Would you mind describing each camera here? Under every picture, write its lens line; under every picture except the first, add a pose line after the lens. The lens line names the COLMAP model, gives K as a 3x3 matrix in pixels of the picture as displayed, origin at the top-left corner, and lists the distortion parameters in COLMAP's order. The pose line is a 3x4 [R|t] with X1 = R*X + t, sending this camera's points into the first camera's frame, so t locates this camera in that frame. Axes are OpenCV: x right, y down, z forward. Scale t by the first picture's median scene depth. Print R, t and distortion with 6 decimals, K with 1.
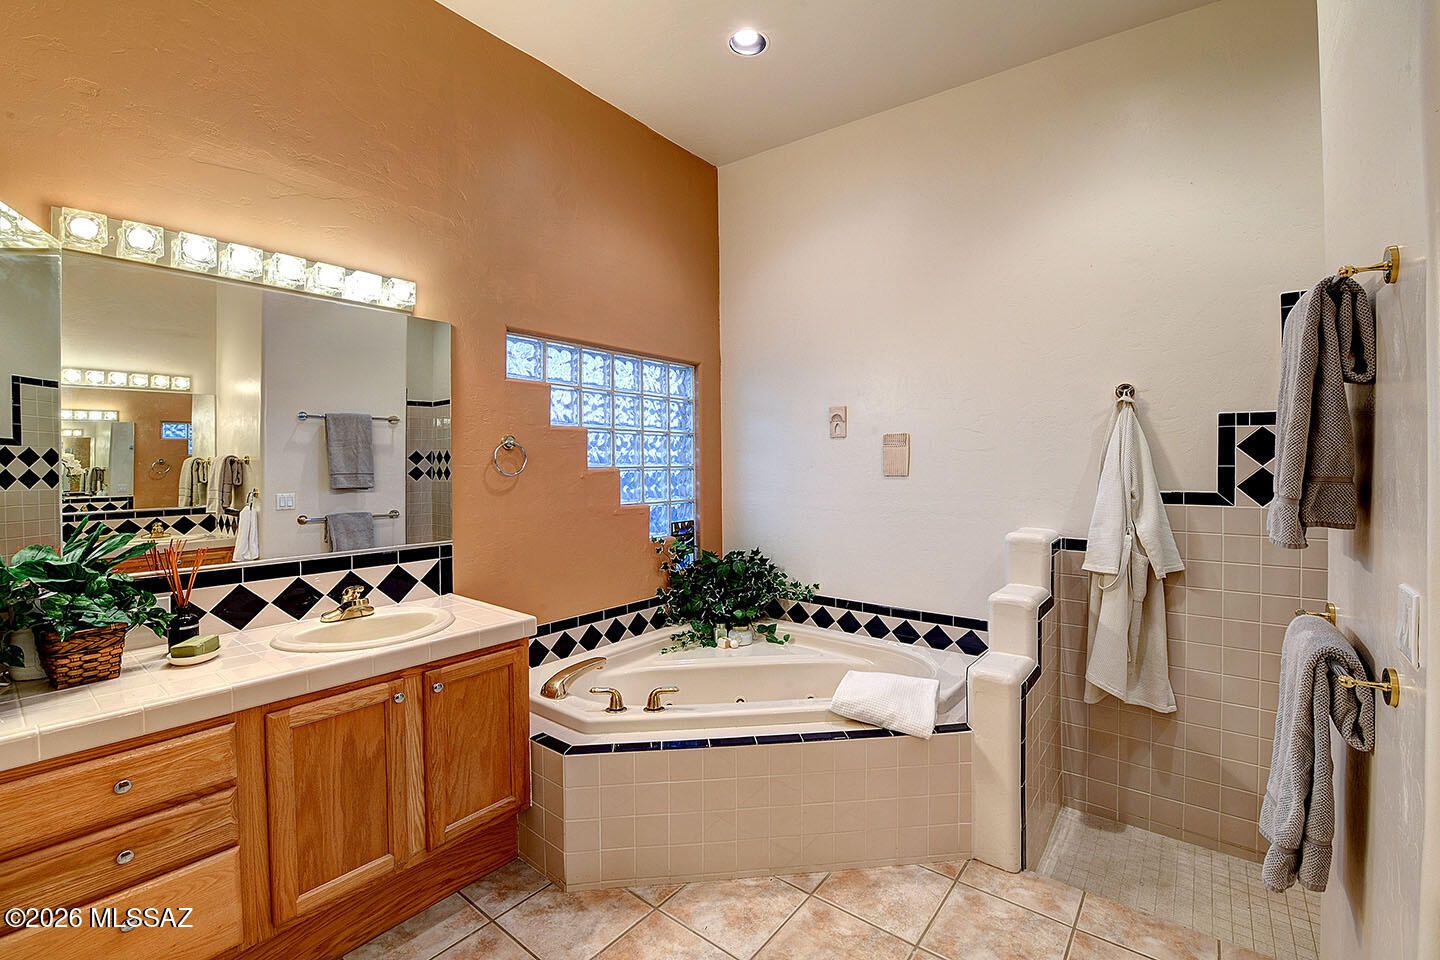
lens RADIAL K [[606.9, 0, 719.9], [0, 606.9, 466.7], [0, 0, 1]] dist [-0.021418, -0.000136]
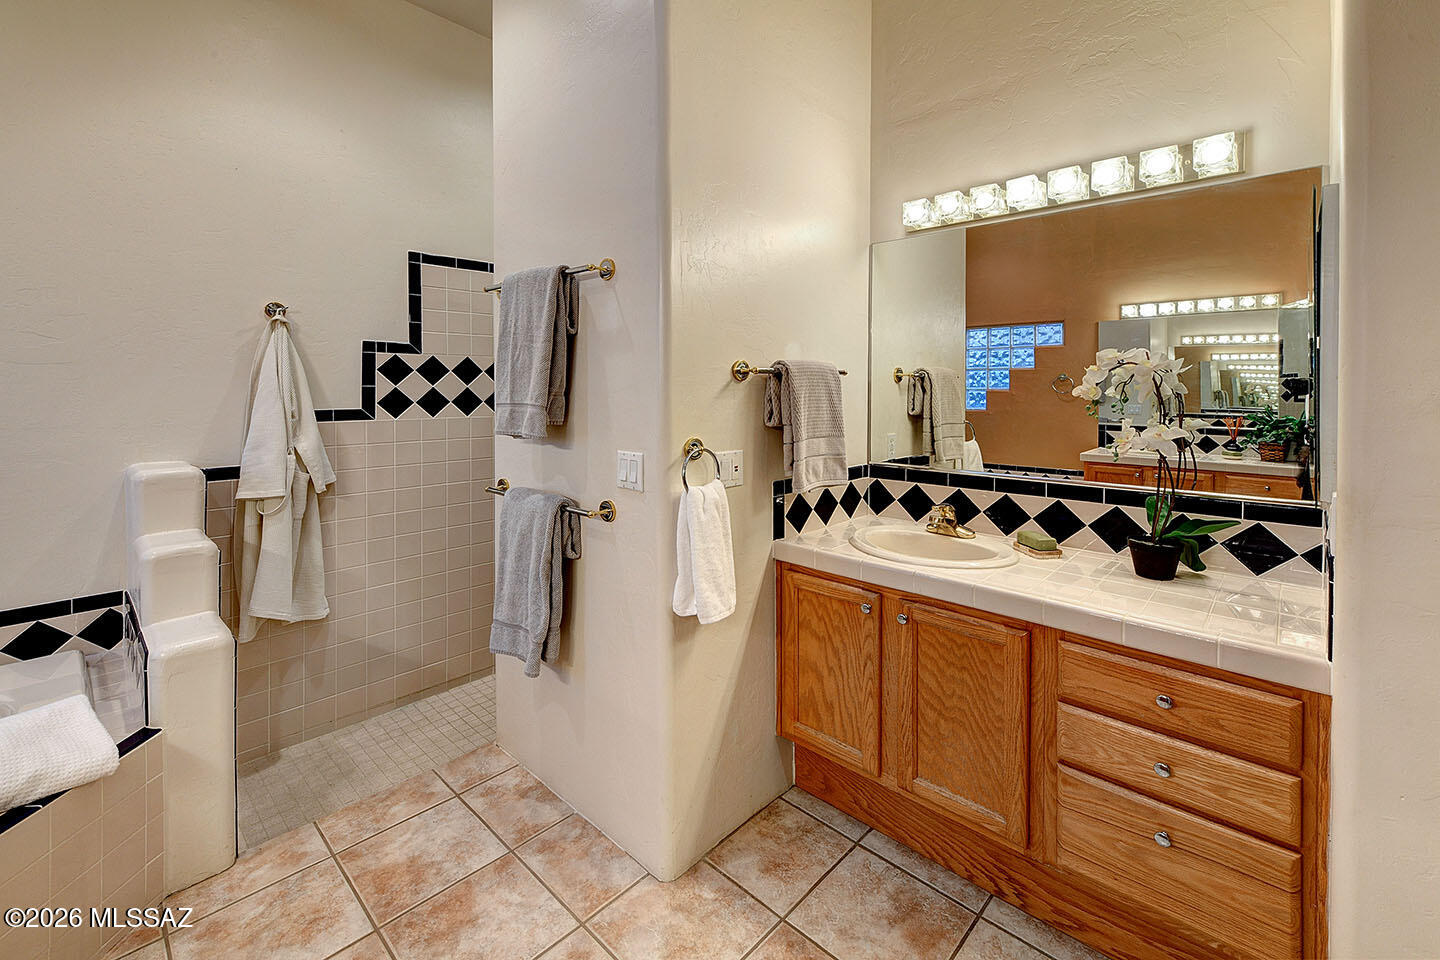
lens RADIAL K [[577.4, 0, 722.6], [0, 577.4, 386.1], [0, 0, 1]] dist [0.001033, 0.000055]
pose [[0.116365, 0.001215, 0.993206, -0.198995], [0.002035, 0.999997, -0.001462, 0.002106], [-0.993204, 0.002192, 0.116362, 0.176381]]
